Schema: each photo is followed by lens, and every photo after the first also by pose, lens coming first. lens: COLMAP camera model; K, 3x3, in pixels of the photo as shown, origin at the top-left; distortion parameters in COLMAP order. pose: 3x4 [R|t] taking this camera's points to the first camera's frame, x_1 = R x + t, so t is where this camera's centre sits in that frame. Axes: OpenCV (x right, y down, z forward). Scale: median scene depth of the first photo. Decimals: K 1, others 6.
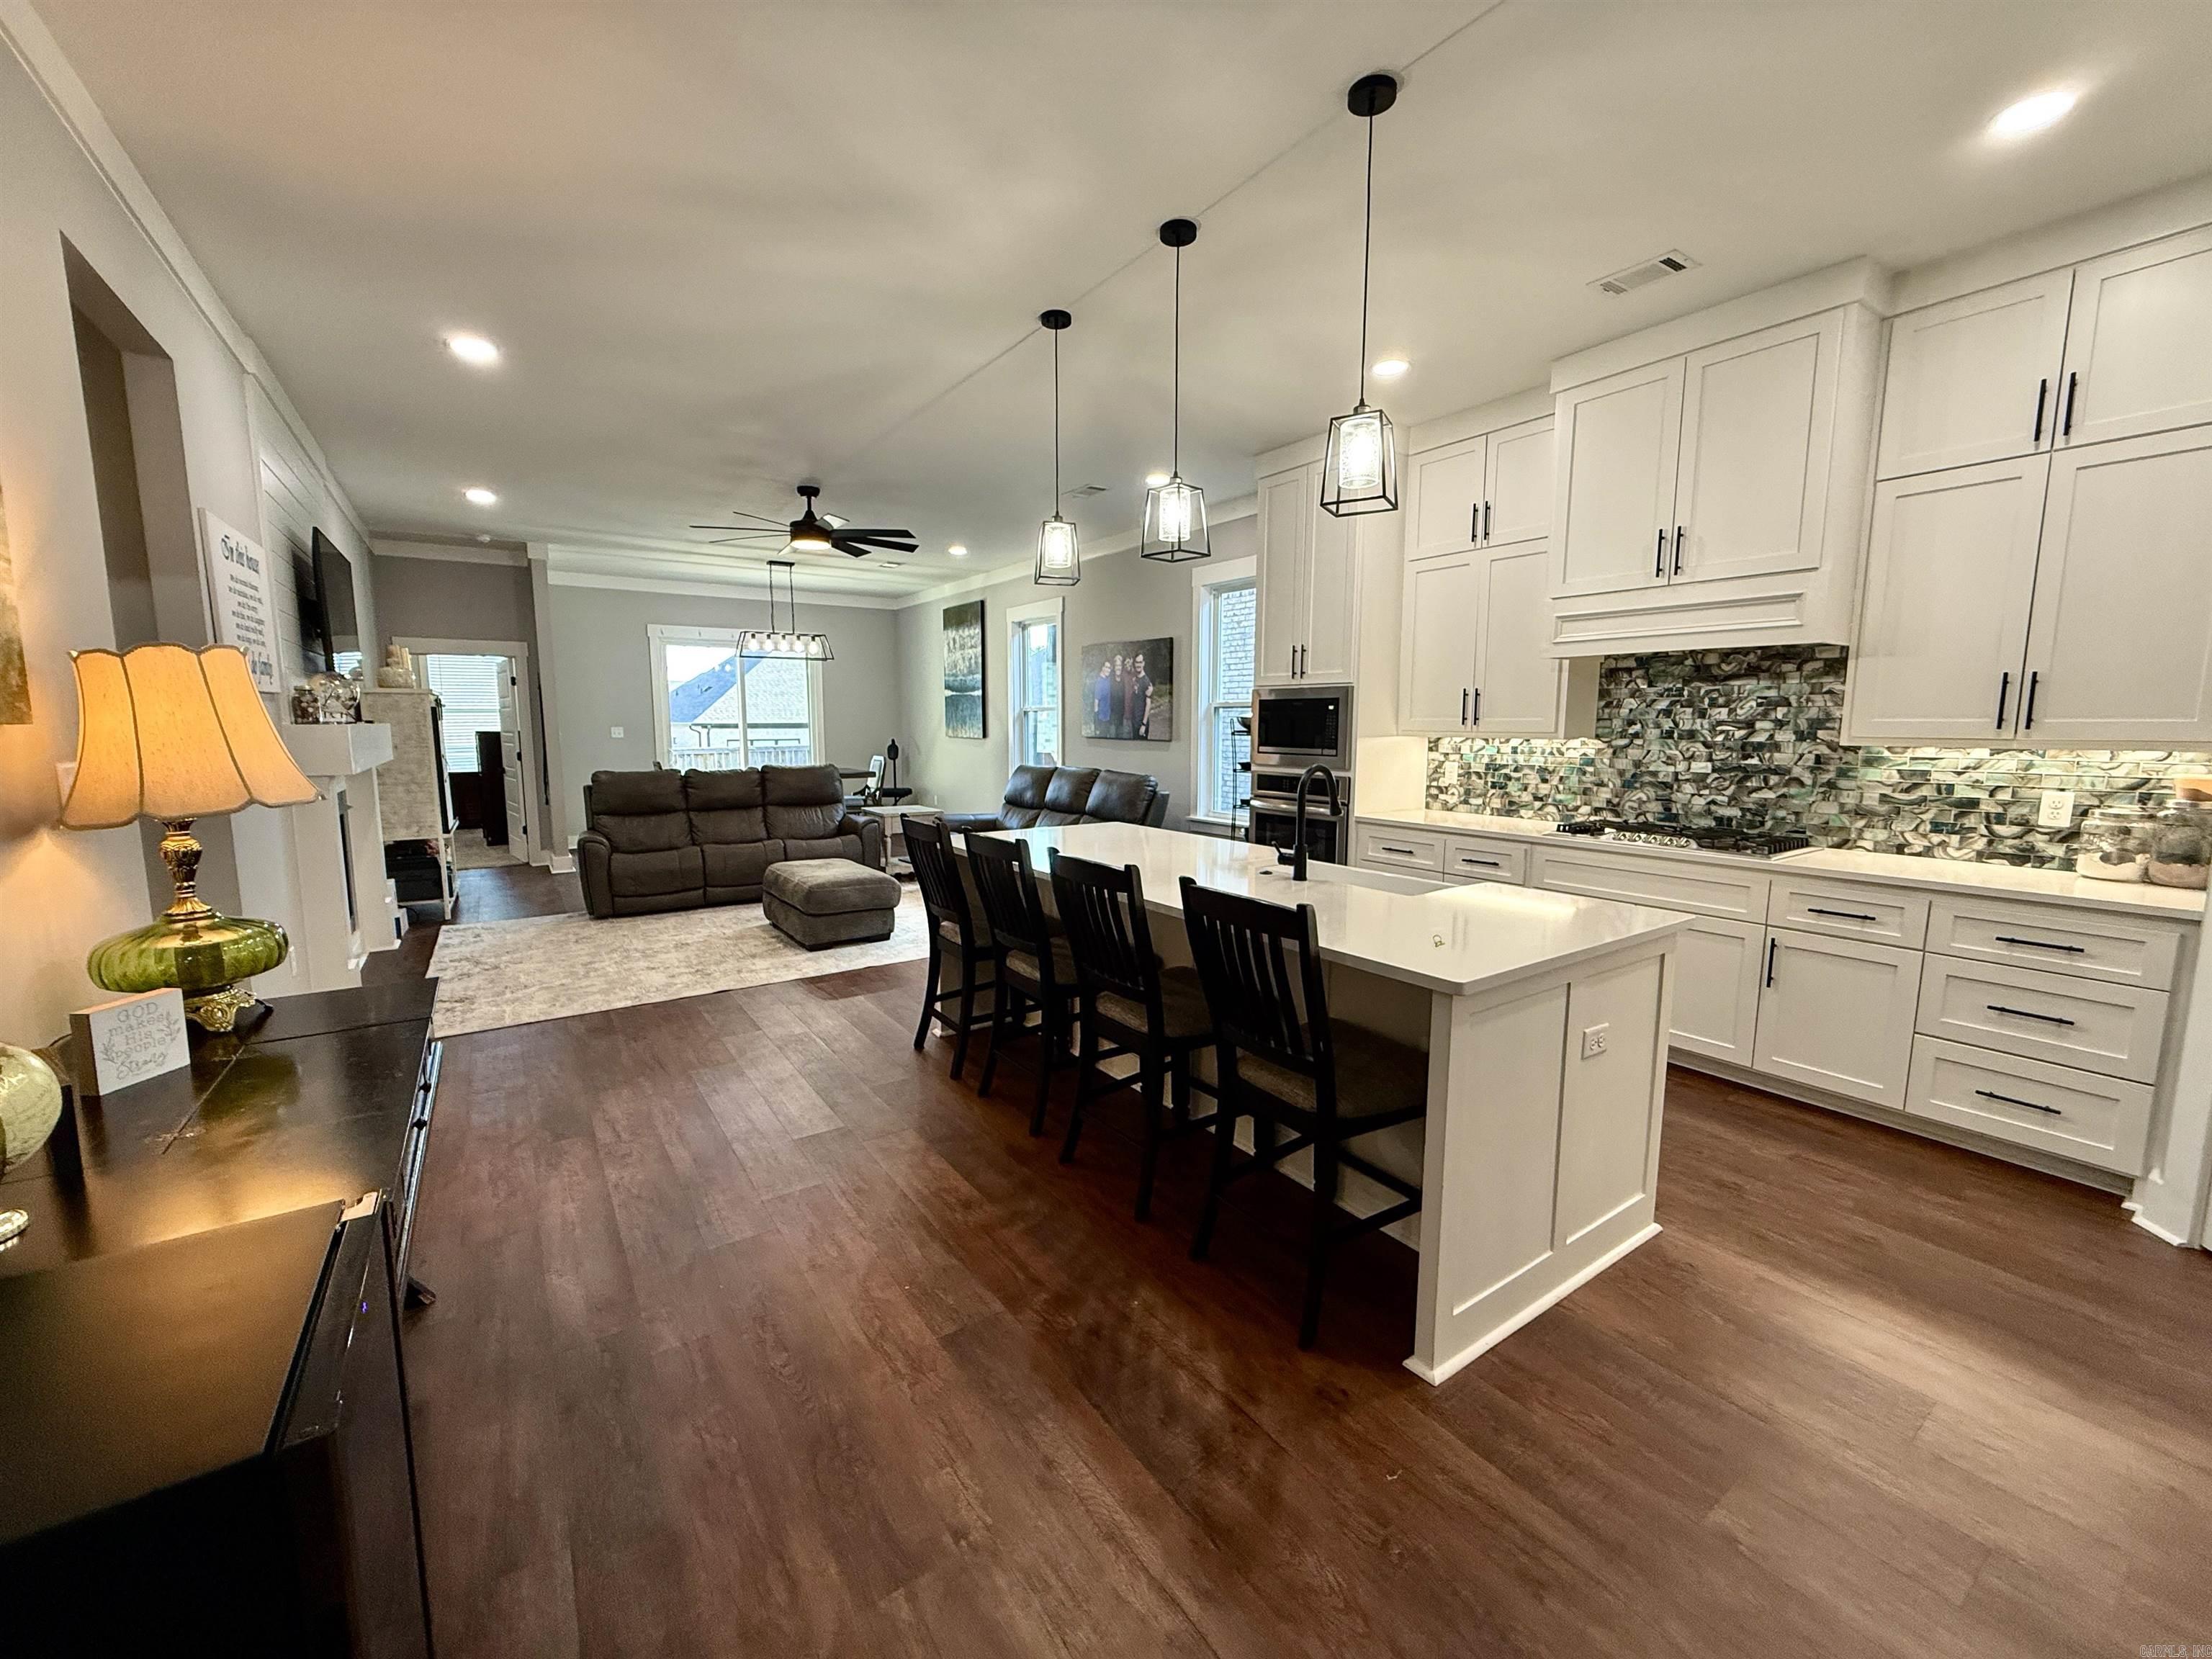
lens RADIAL K [[881.7, 0, 1099.2], [0, 881.7, 829.0], [0, 0, 1]] dist [0.000317, 0.000301]
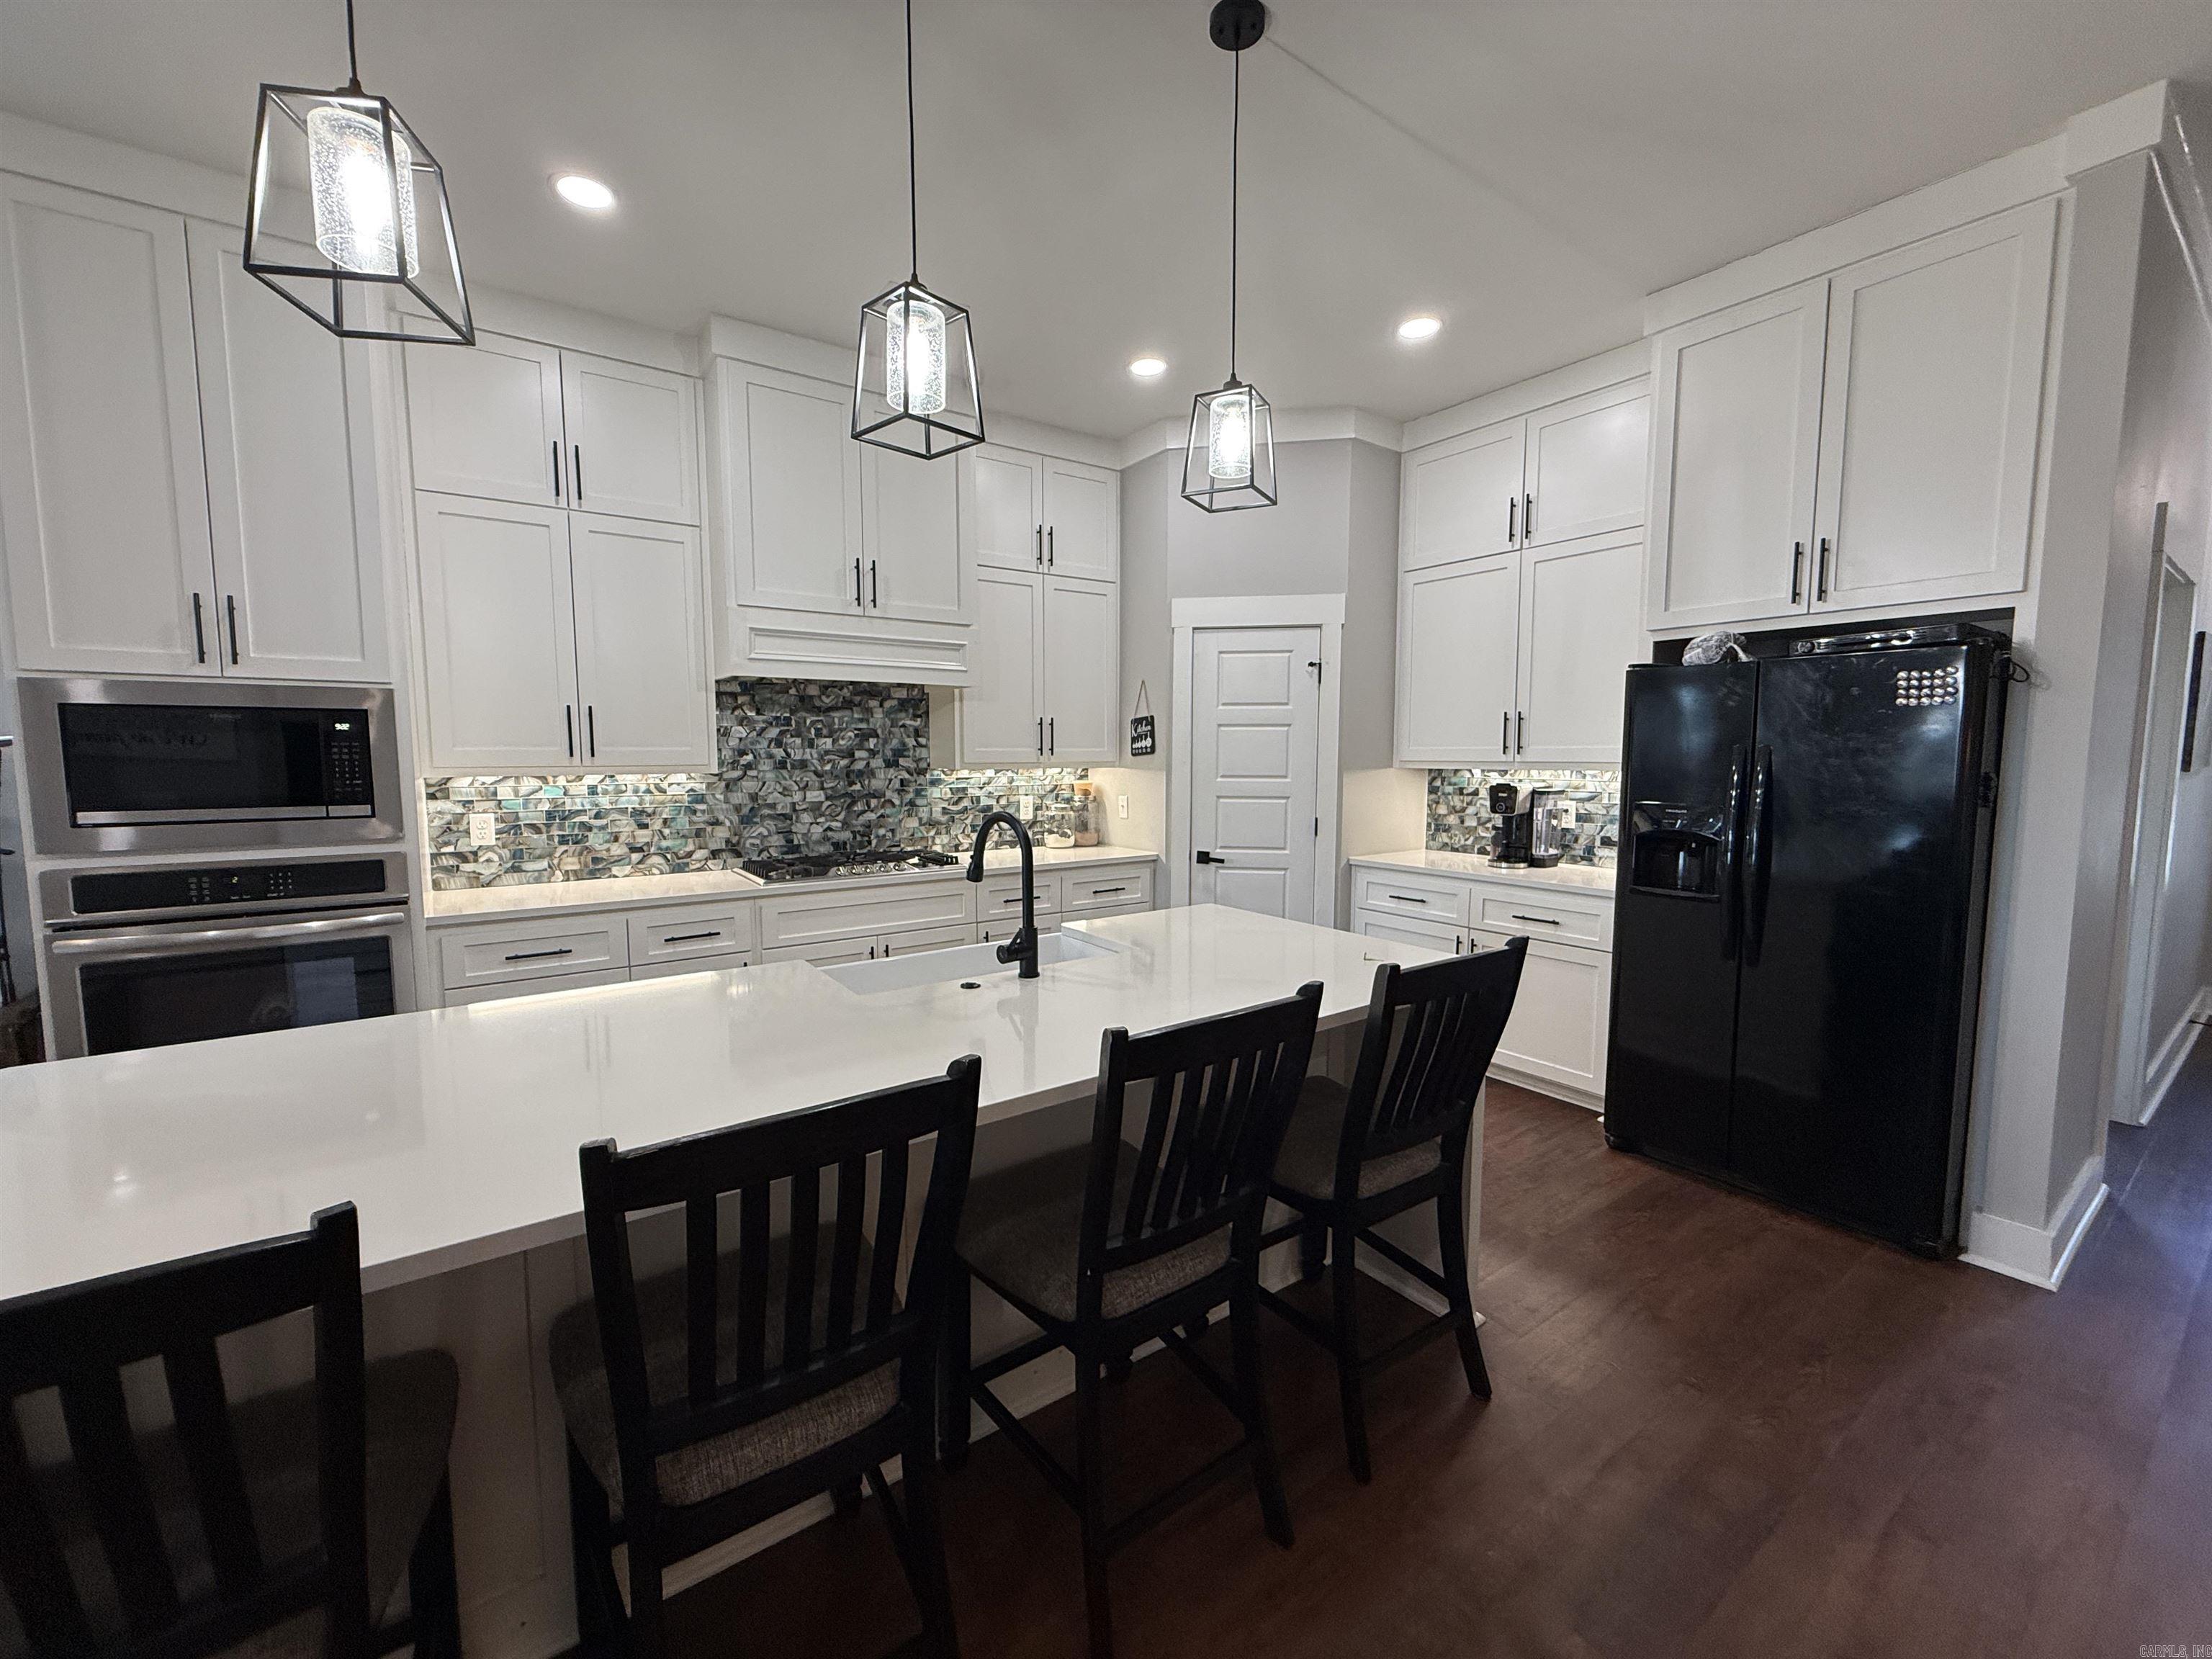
lens RADIAL K [[881.7, 0, 1099.2], [0, 881.7, 829.0], [0, 0, 1]] dist [0.000317, 0.000301]
pose [[-0.010353, -0.090130, 0.995876, -0.319278], [0.124346, 0.988083, 0.090717, -0.079728], [-0.992185, 0.124772, 0.000978, 0.644755]]
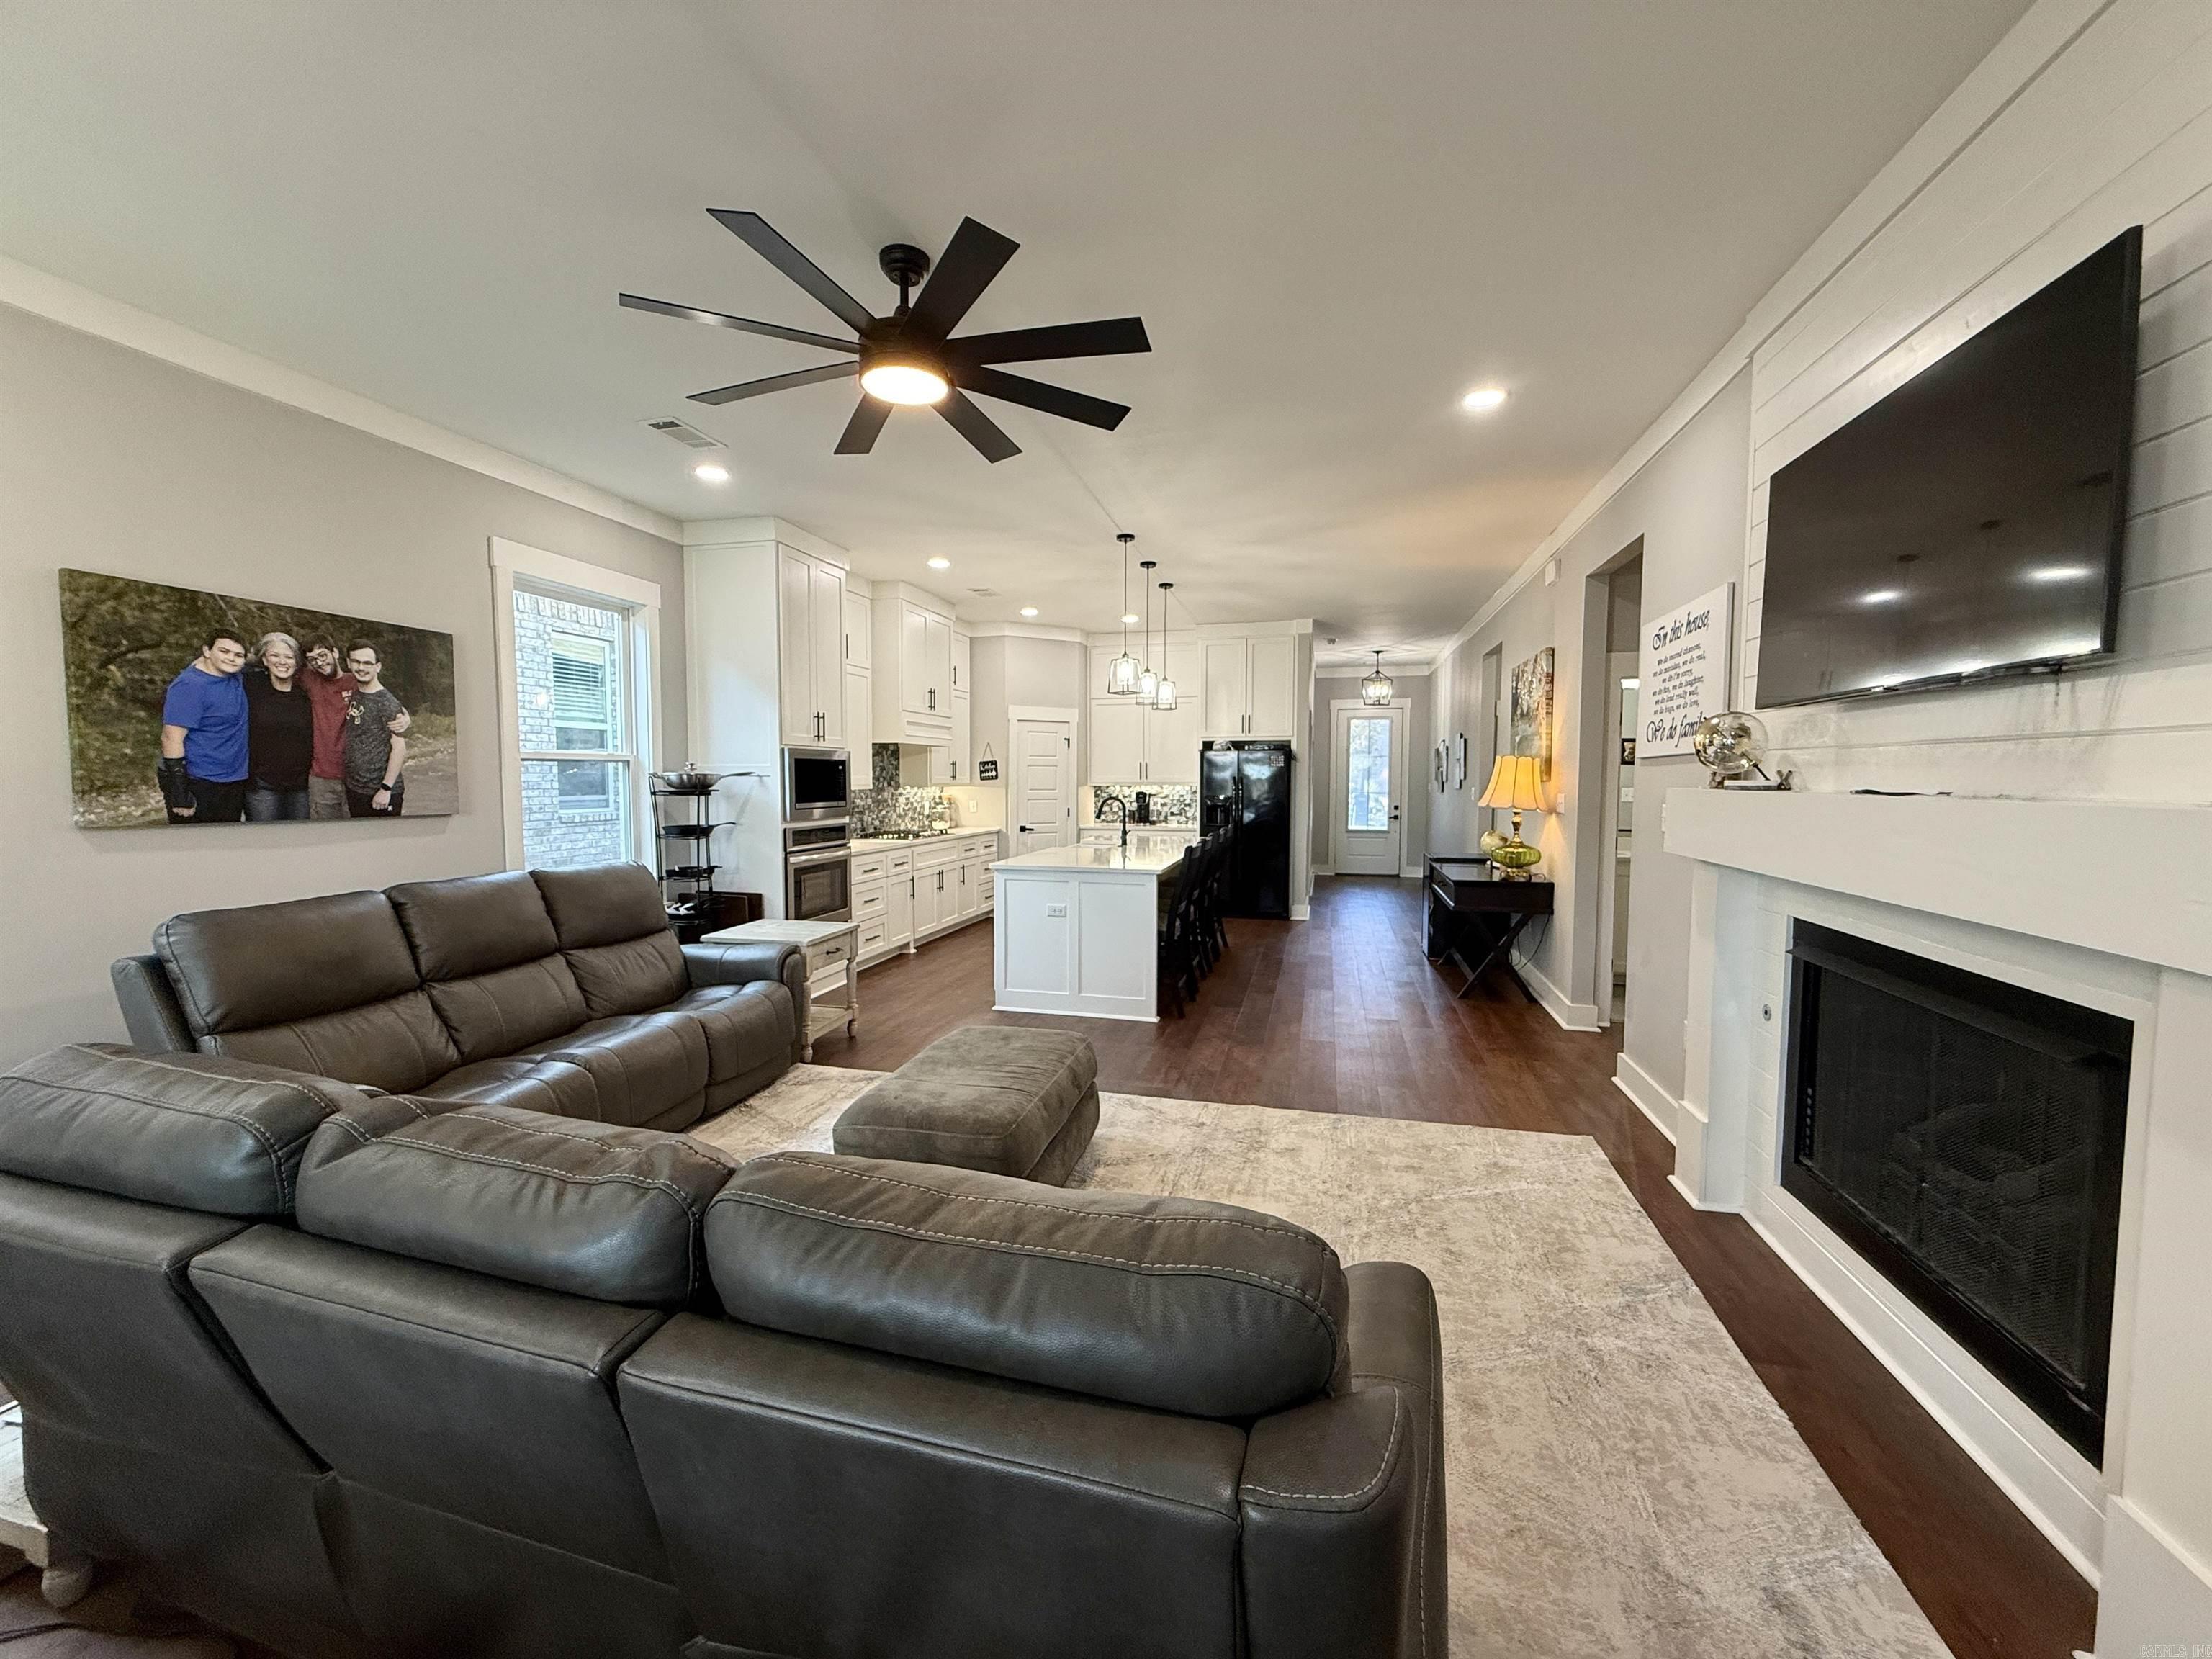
lens RADIAL K [[881.7, 0, 1099.2], [0, 881.7, 829.0], [0, 0, 1]] dist [0.000317, 0.000301]
pose [[-0.656068, -0.048238, 0.753159, -1.044592], [0.089626, 0.985913, 0.141218, -0.225485], [-0.749361, 0.160151, -0.642503, 1.776315]]
